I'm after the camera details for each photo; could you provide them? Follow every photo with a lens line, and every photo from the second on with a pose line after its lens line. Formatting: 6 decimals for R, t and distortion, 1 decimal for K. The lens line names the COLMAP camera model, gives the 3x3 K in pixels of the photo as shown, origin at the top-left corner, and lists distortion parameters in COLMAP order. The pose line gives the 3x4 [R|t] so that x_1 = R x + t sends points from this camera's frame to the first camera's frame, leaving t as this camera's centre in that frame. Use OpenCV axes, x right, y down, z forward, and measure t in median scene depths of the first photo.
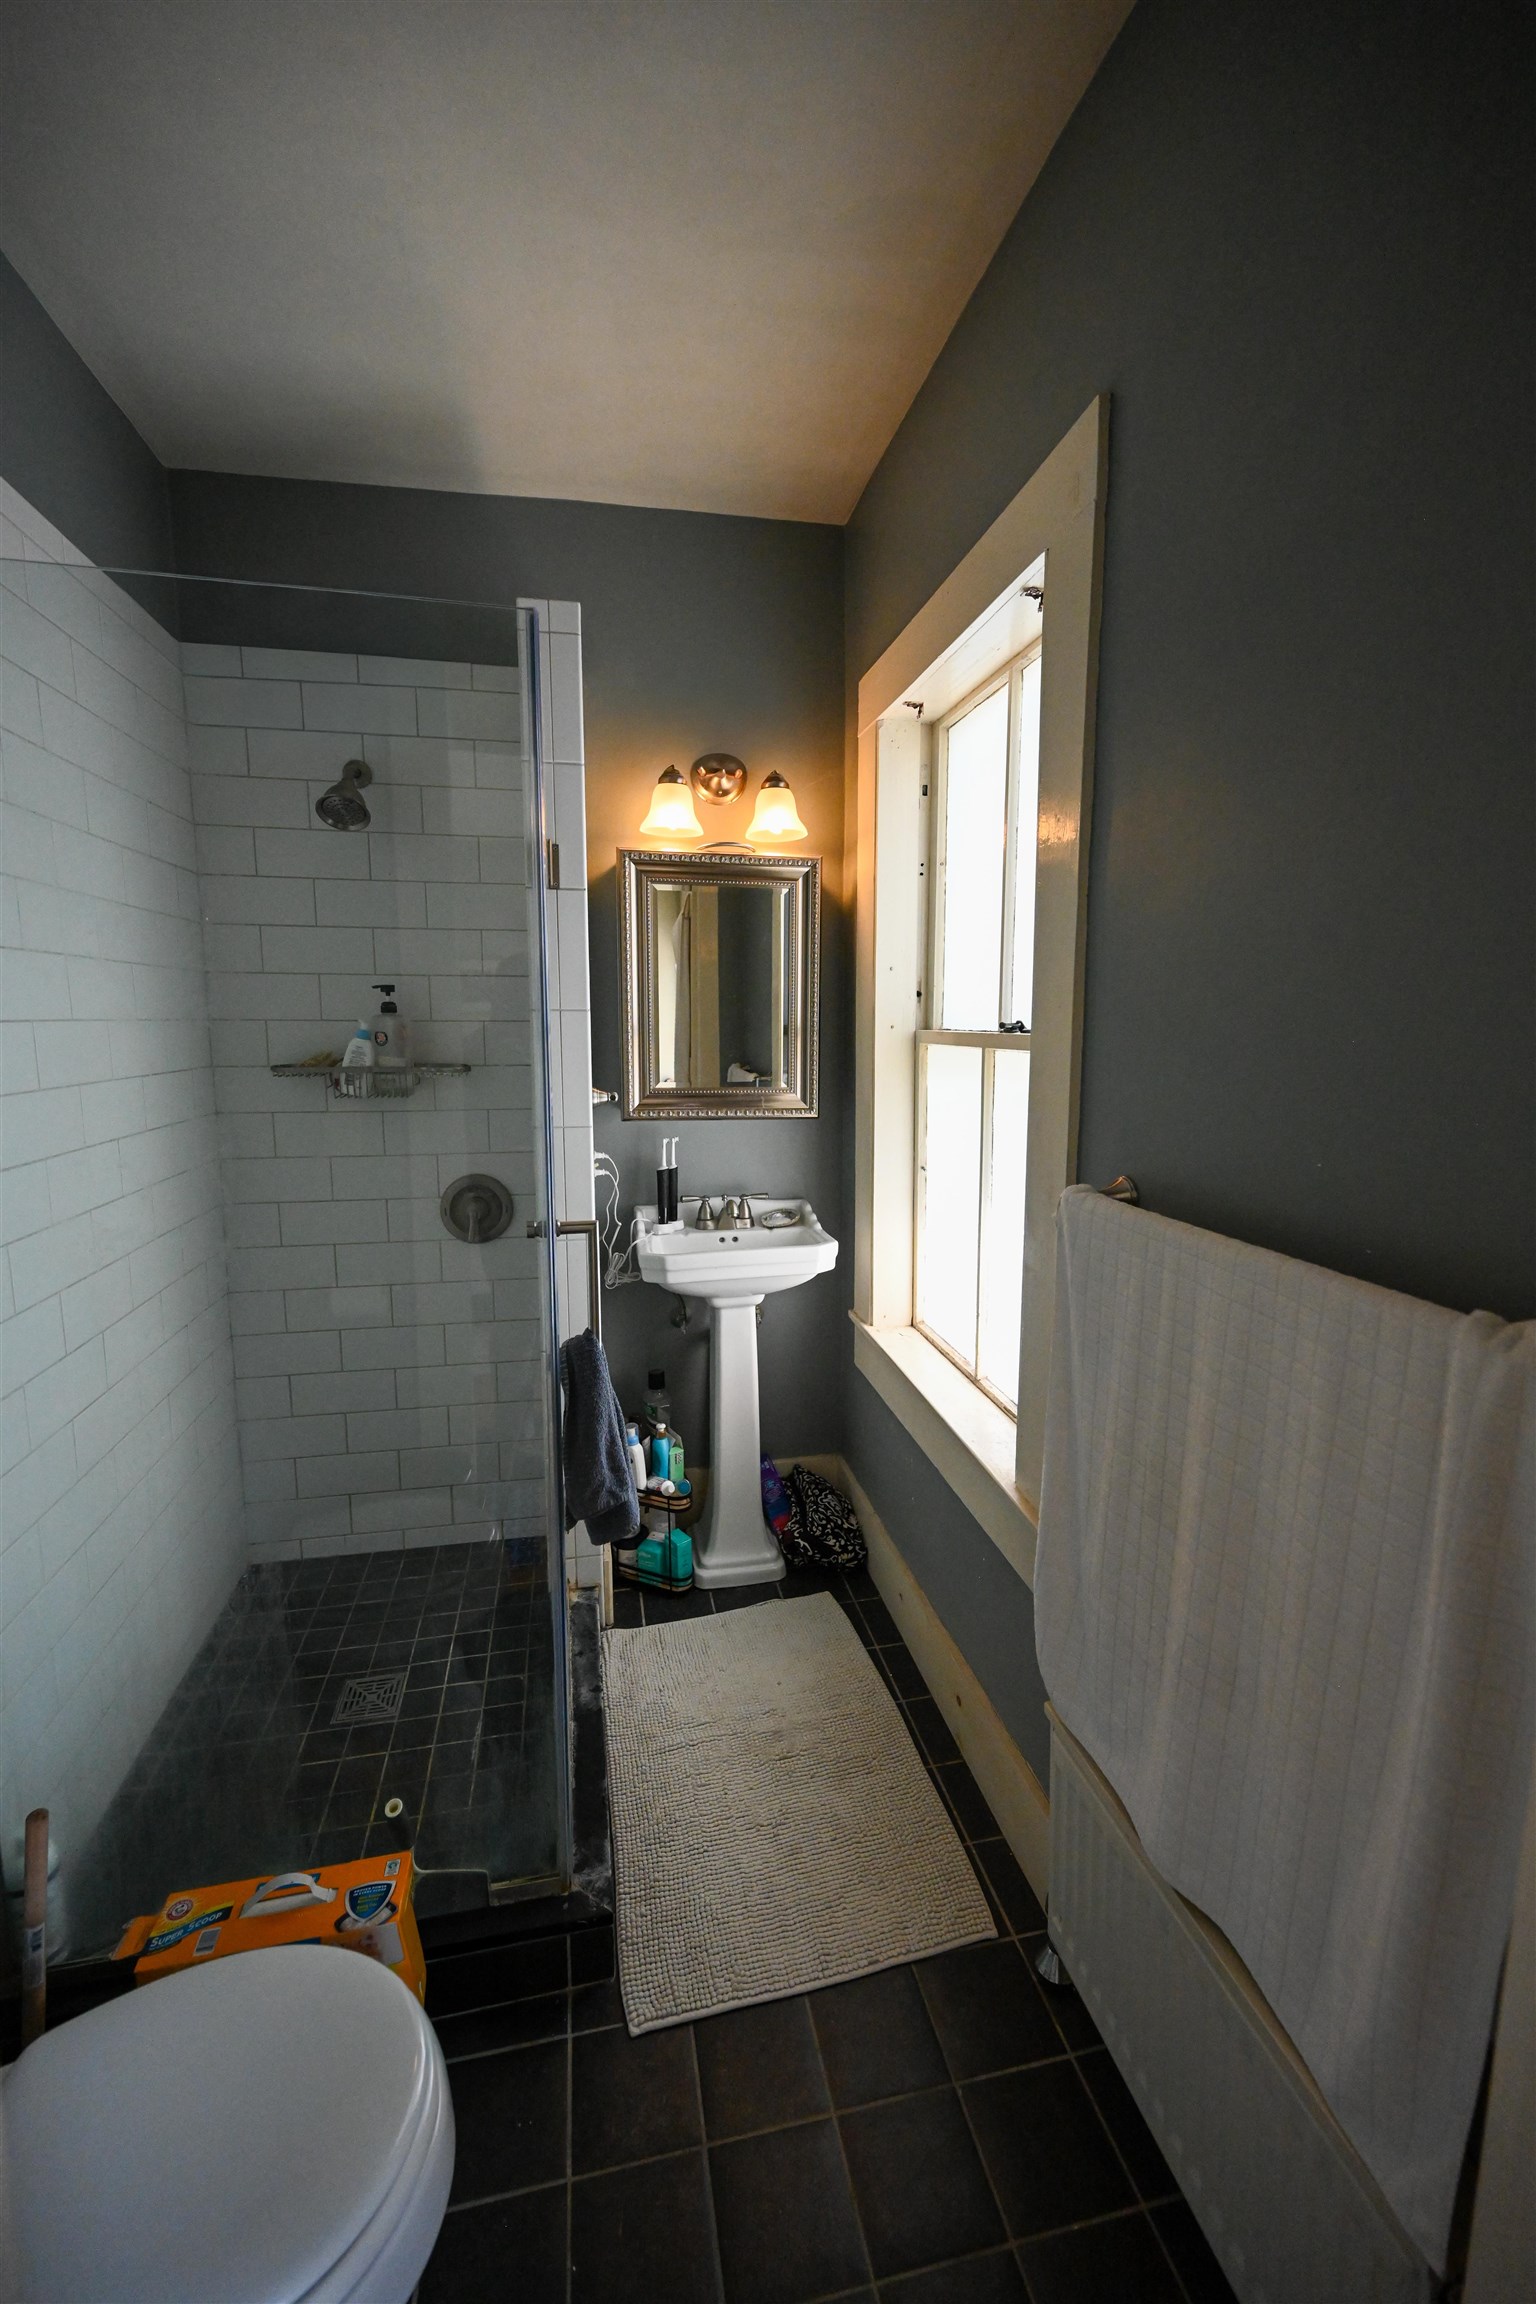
lens RADIAL K [[914.3, 0, 768.0], [0, 914.3, 1152.0], [0, 0, 1]] dist [0.002432, 0.000207]
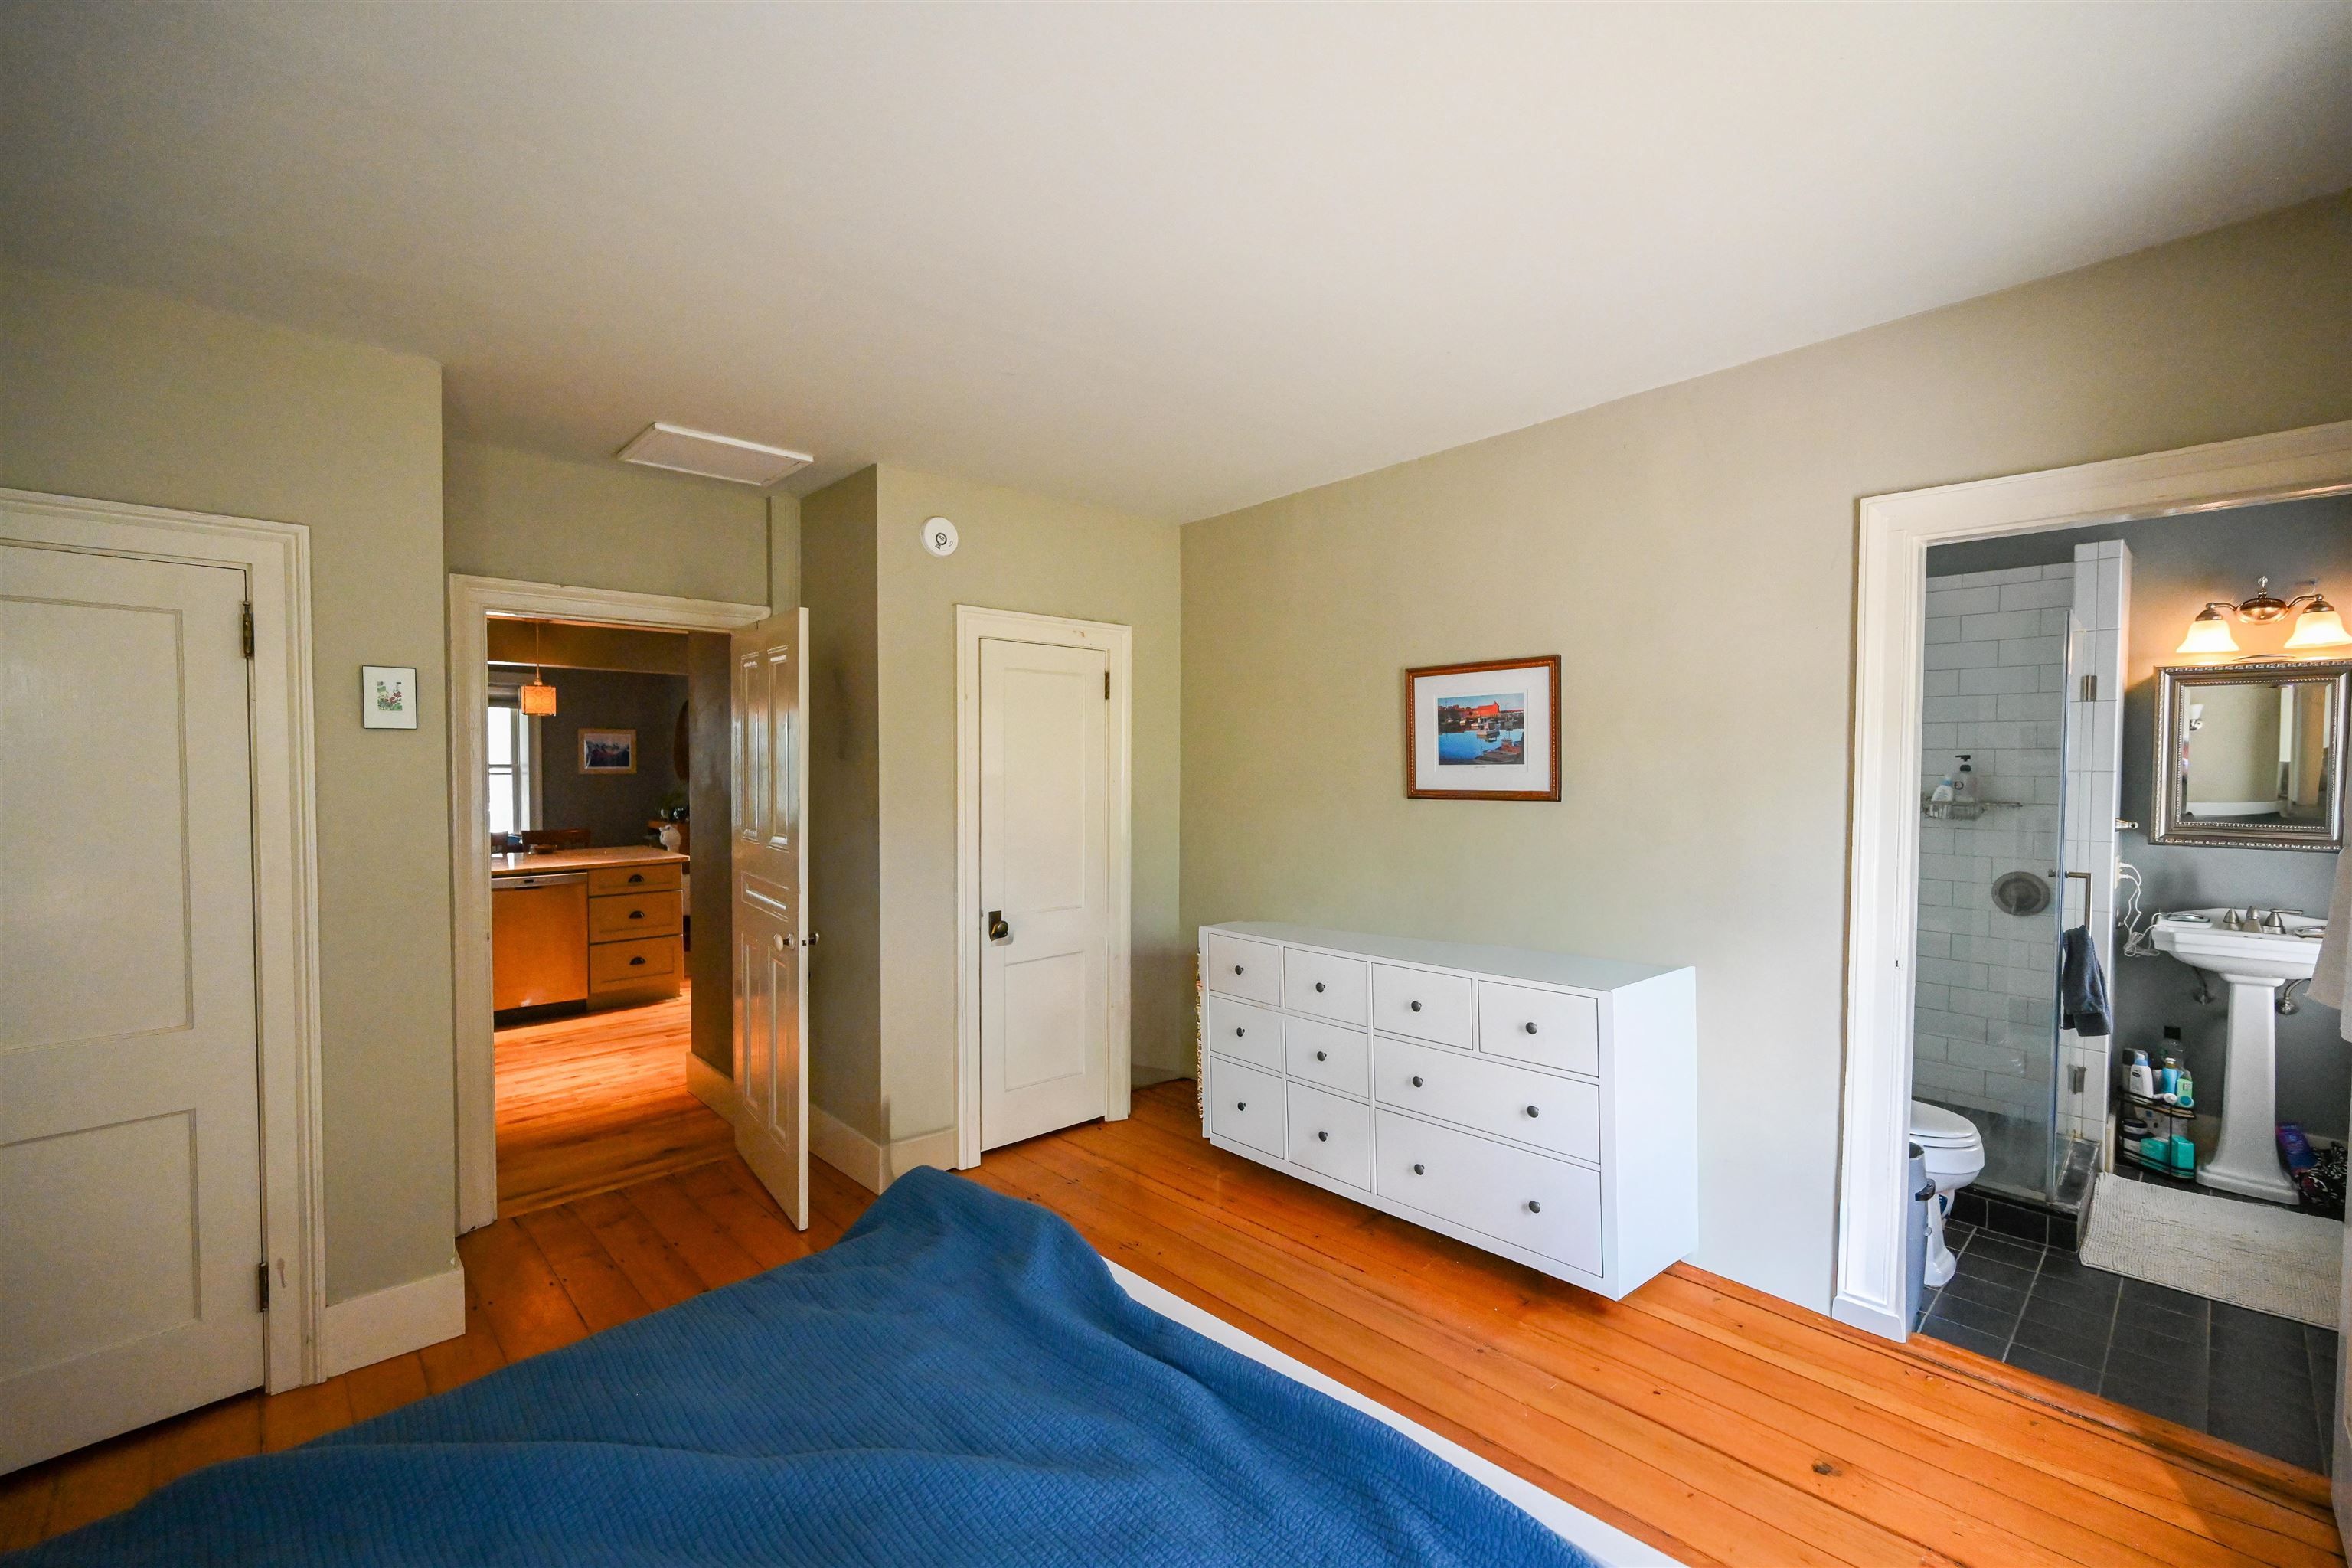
lens RADIAL K [[982.6, 0, 1176.0], [0, 982.6, 784.0], [0, 0, 1]] dist [0.001336, 0.000727]
pose [[0.518188, 0.019407, -0.855046, 0.391323], [-0.128290, 0.990195, -0.055274, 0.161300], [0.845590, 0.138336, 0.515597, -1.182630]]
